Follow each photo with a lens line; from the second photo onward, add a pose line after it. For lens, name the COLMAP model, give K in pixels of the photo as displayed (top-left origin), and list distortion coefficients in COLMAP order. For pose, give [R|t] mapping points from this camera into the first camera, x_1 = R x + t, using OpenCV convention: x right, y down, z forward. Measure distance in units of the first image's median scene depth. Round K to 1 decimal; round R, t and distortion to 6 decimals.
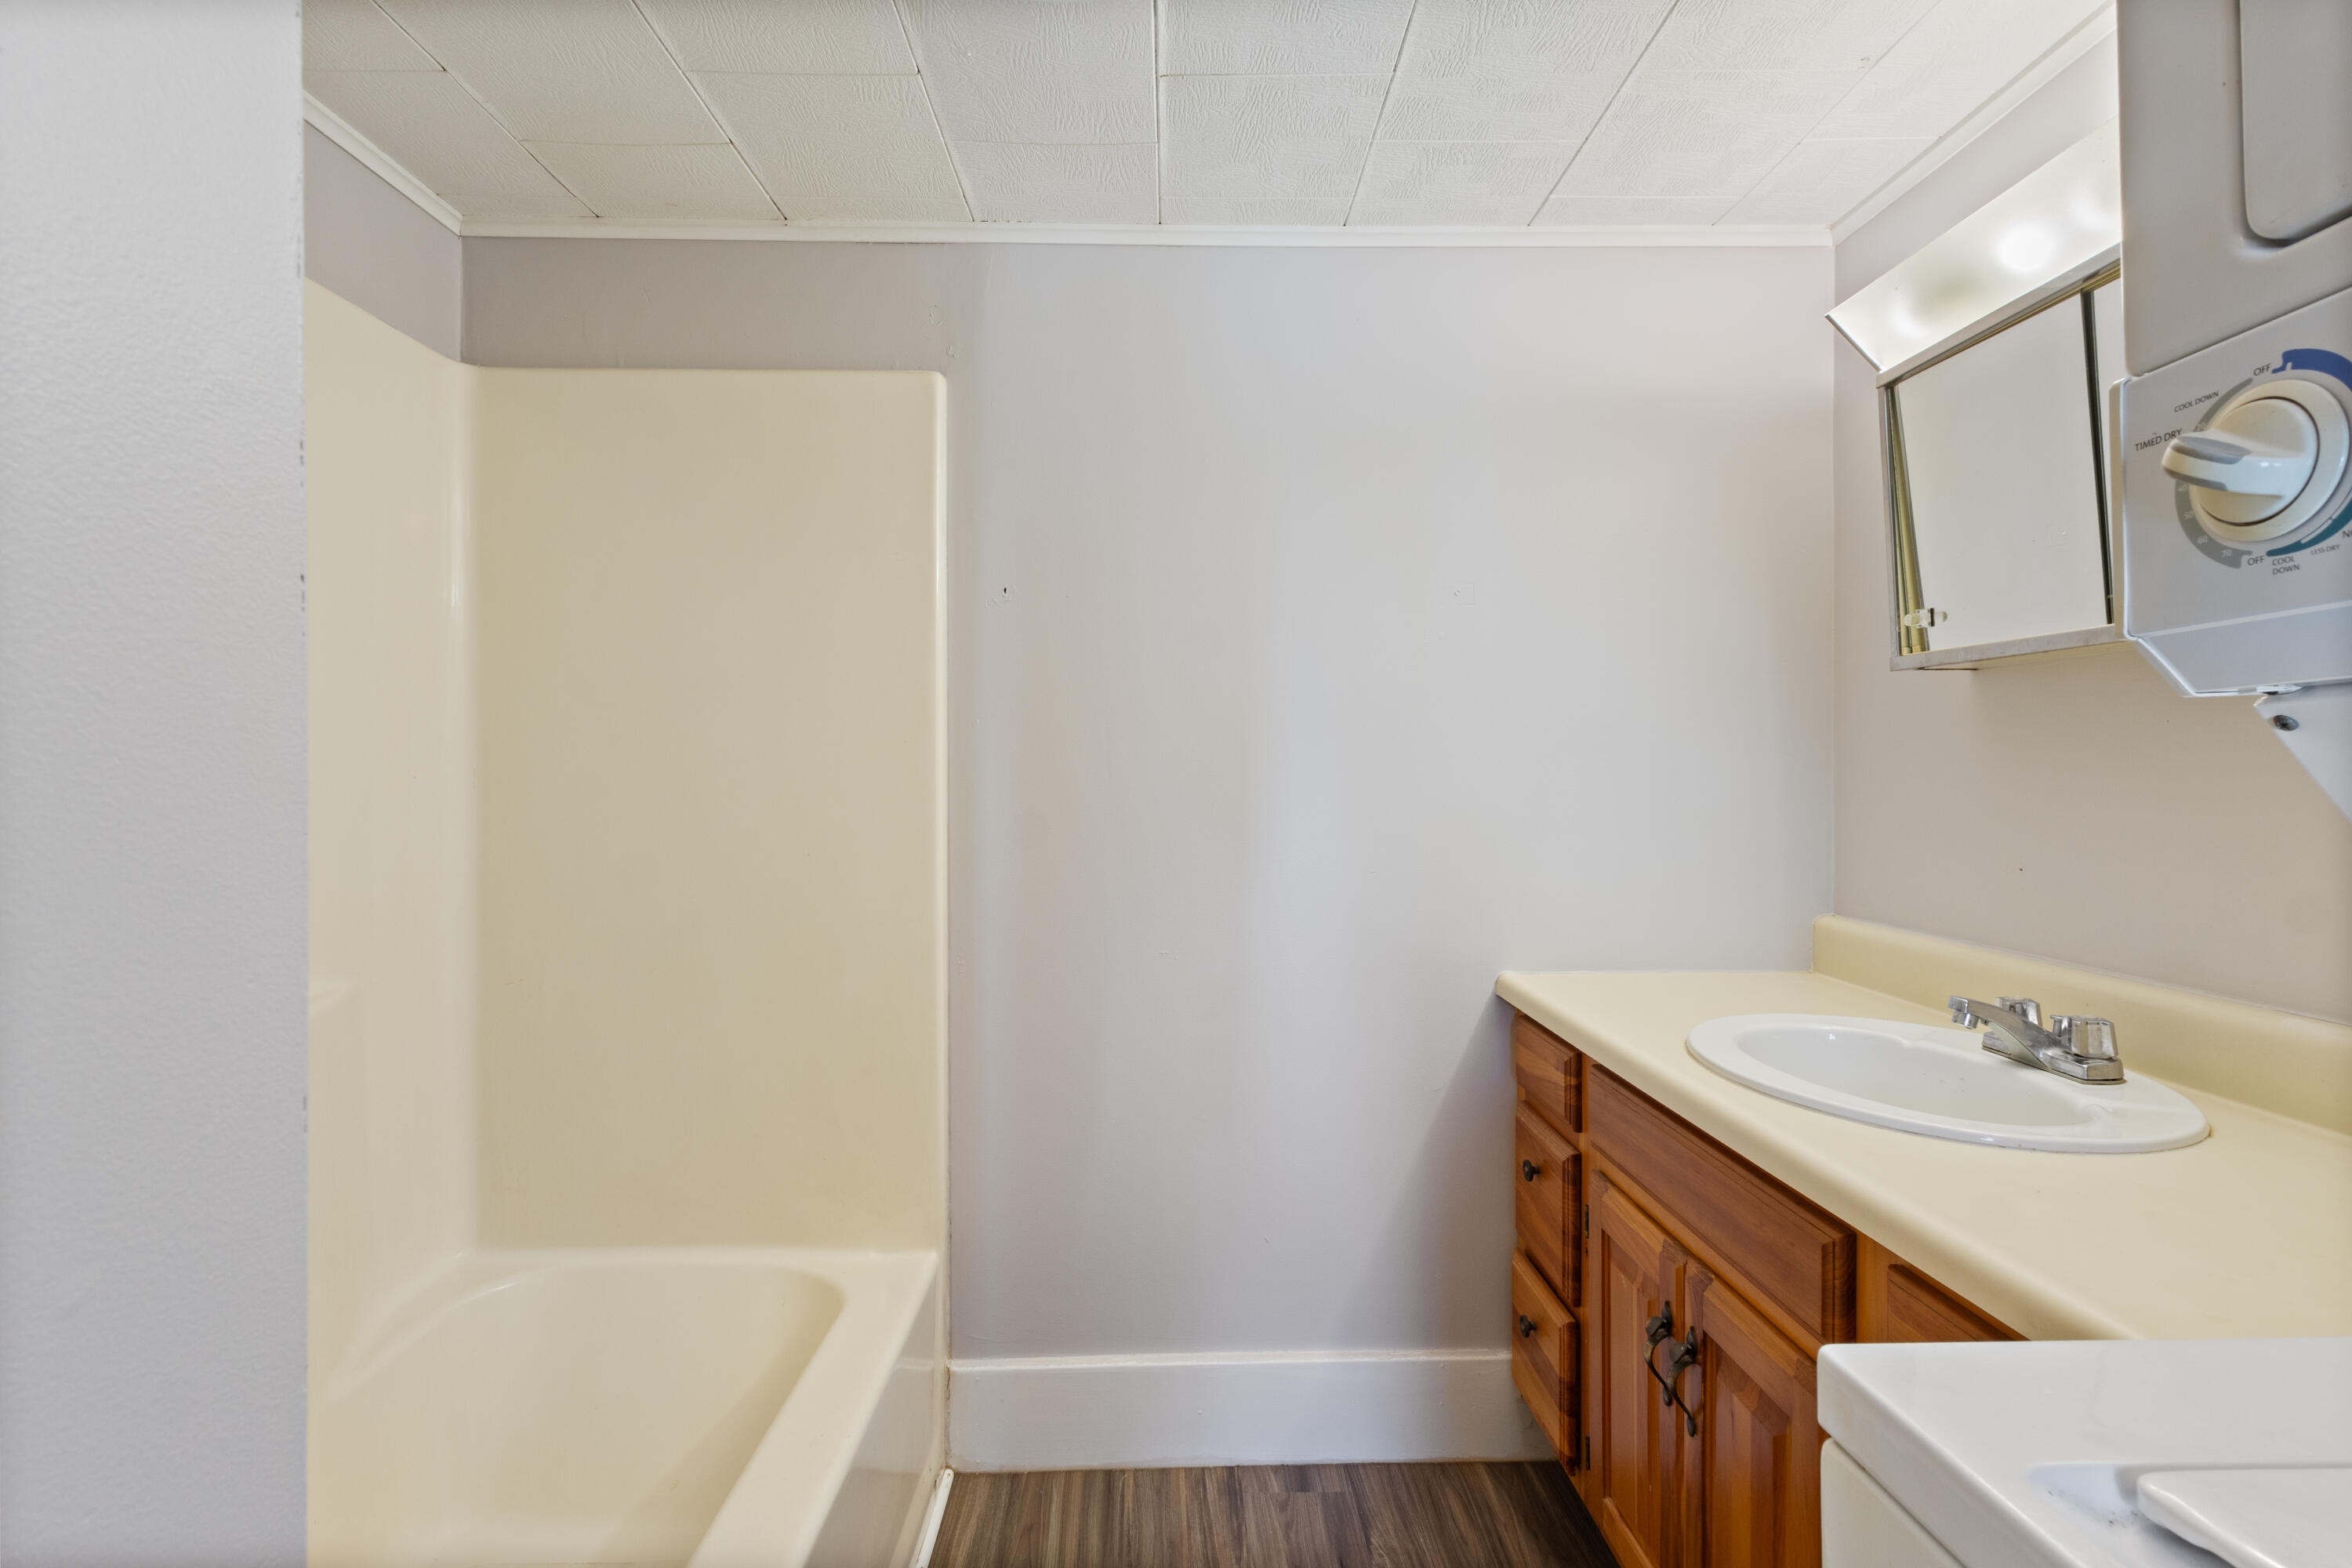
lens RADIAL K [[1079.9, 0, 1166.5], [0, 1079.9, 775.6], [0, 0, 1]] dist [-0.000488, 0.002225]
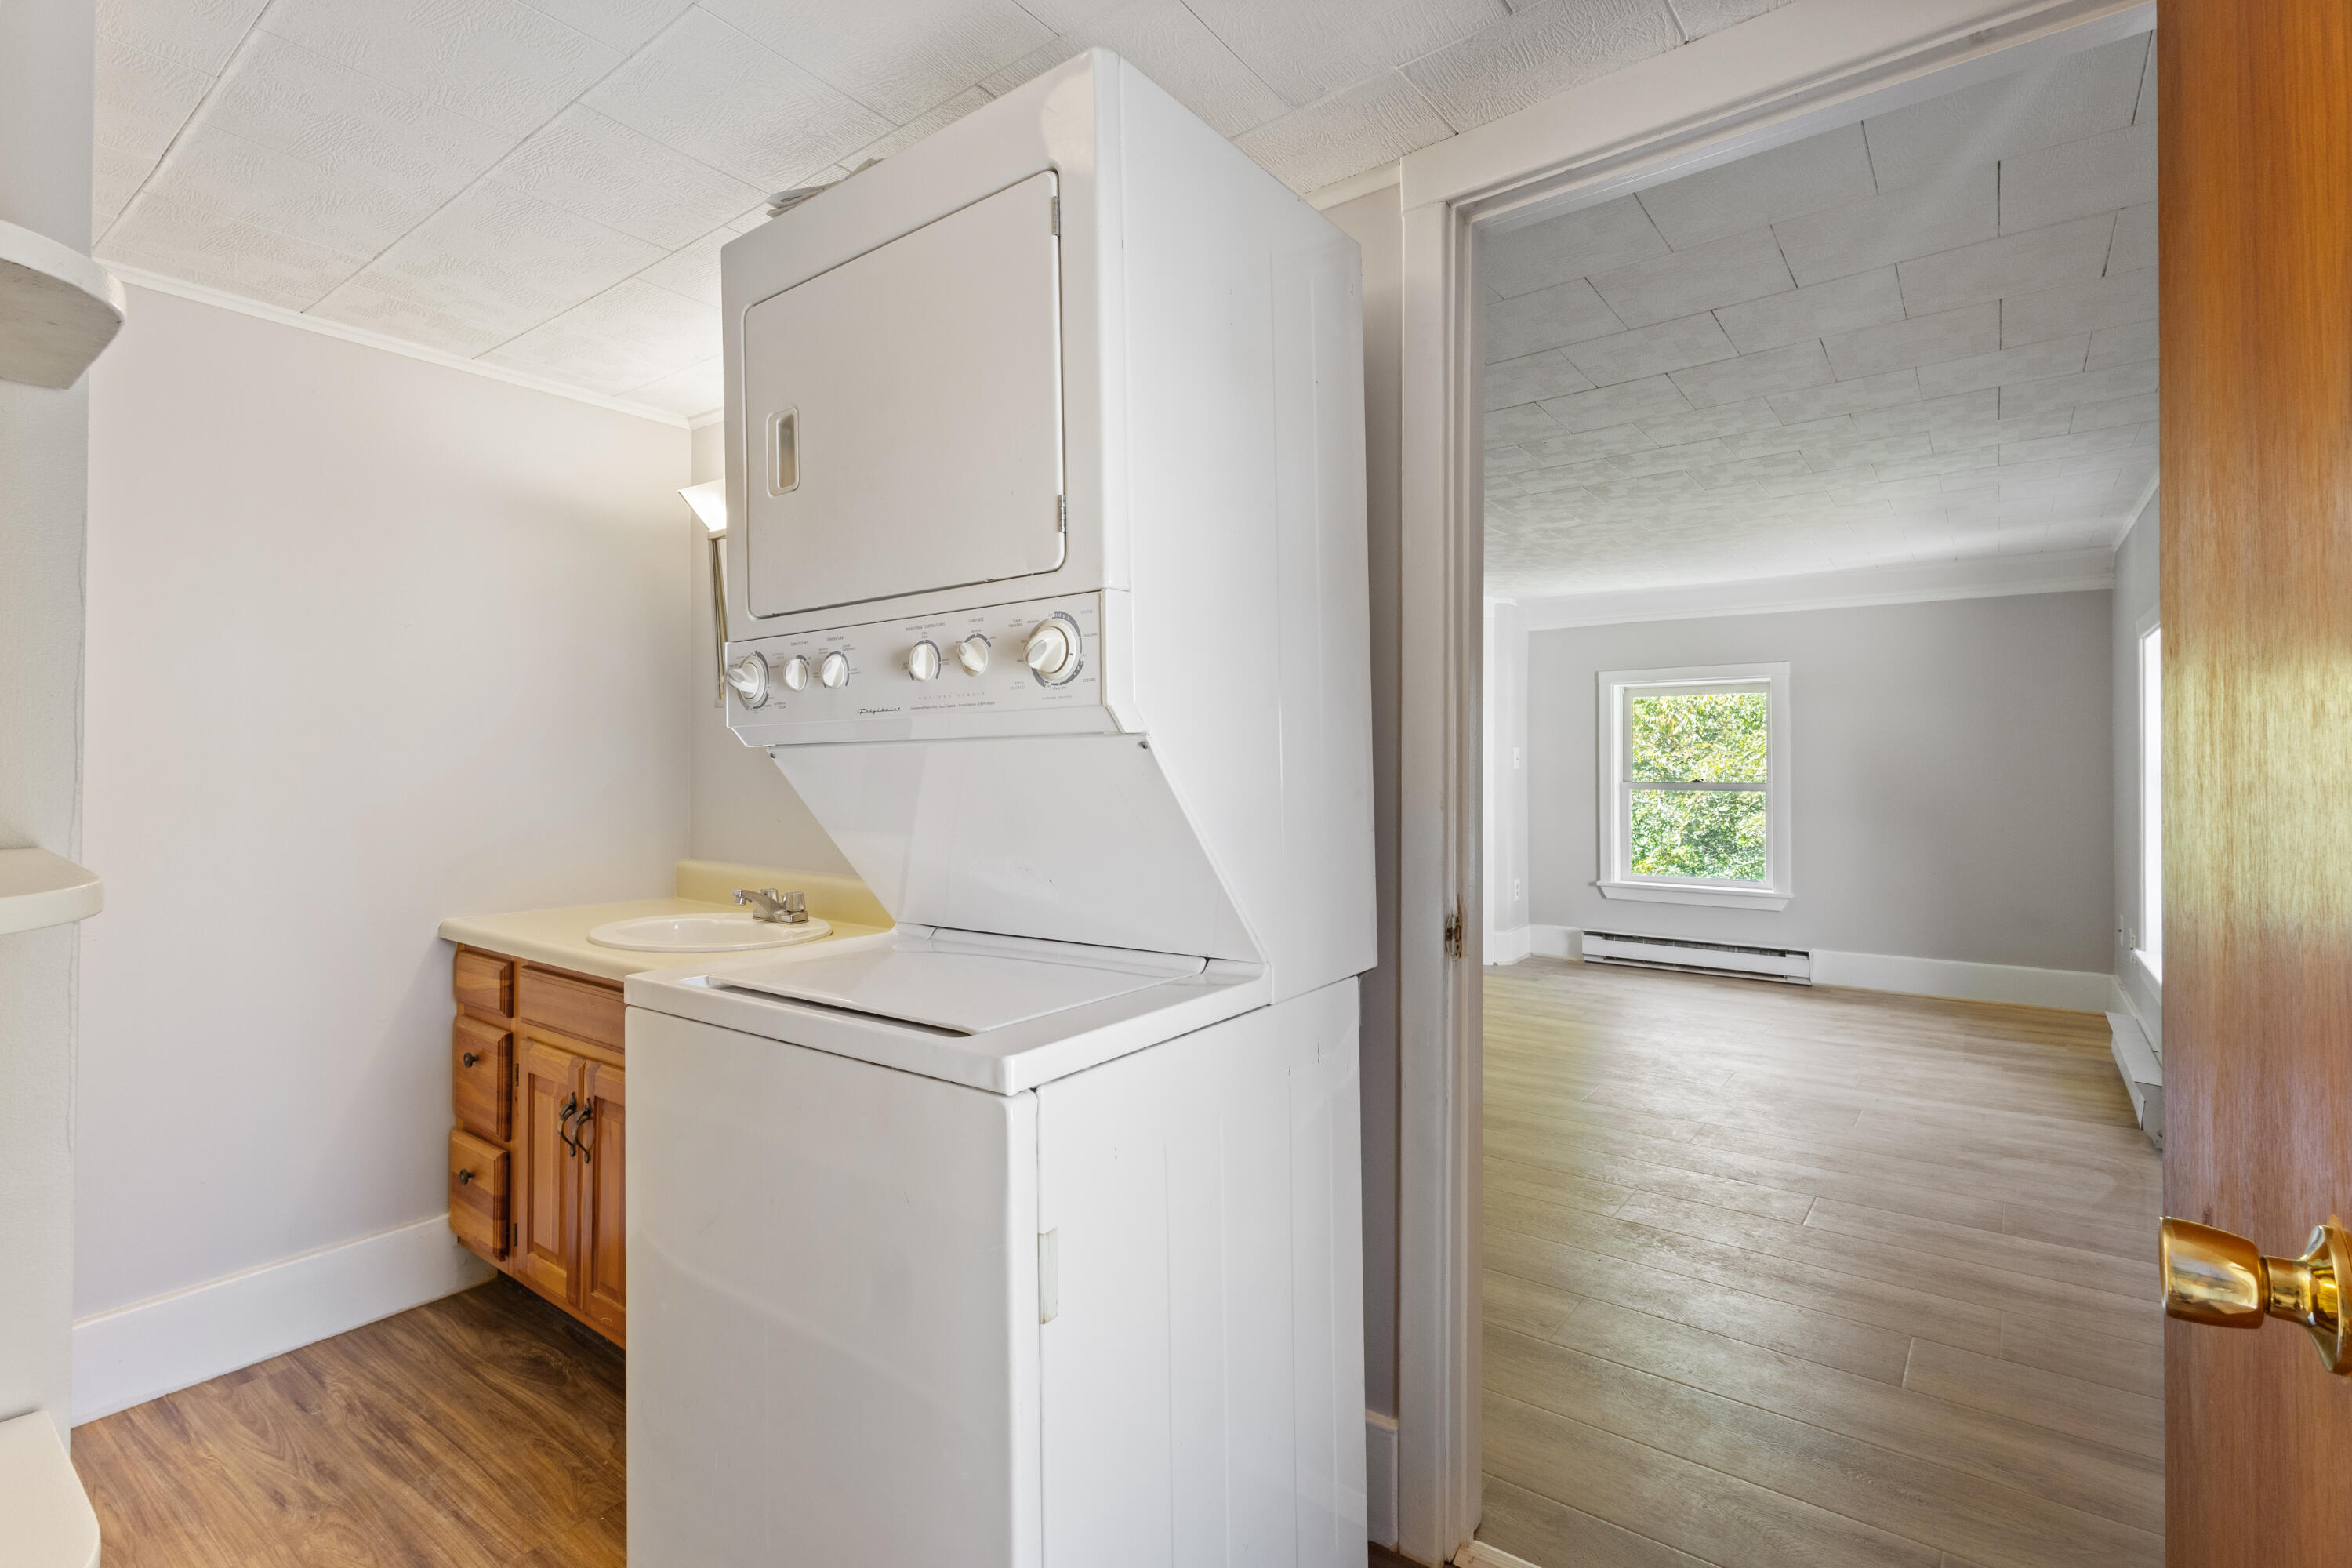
lens RADIAL K [[1079.9, 0, 1171.4], [0, 1079.9, 765.9], [0, 0, 1]] dist [-0.000488, 0.002225]
pose [[0.596330, 0.006159, 0.802716, -0.248381], [-0.006079, 0.999977, -0.003156, -0.004967], [-0.802716, -0.002997, 0.596353, -0.558479]]
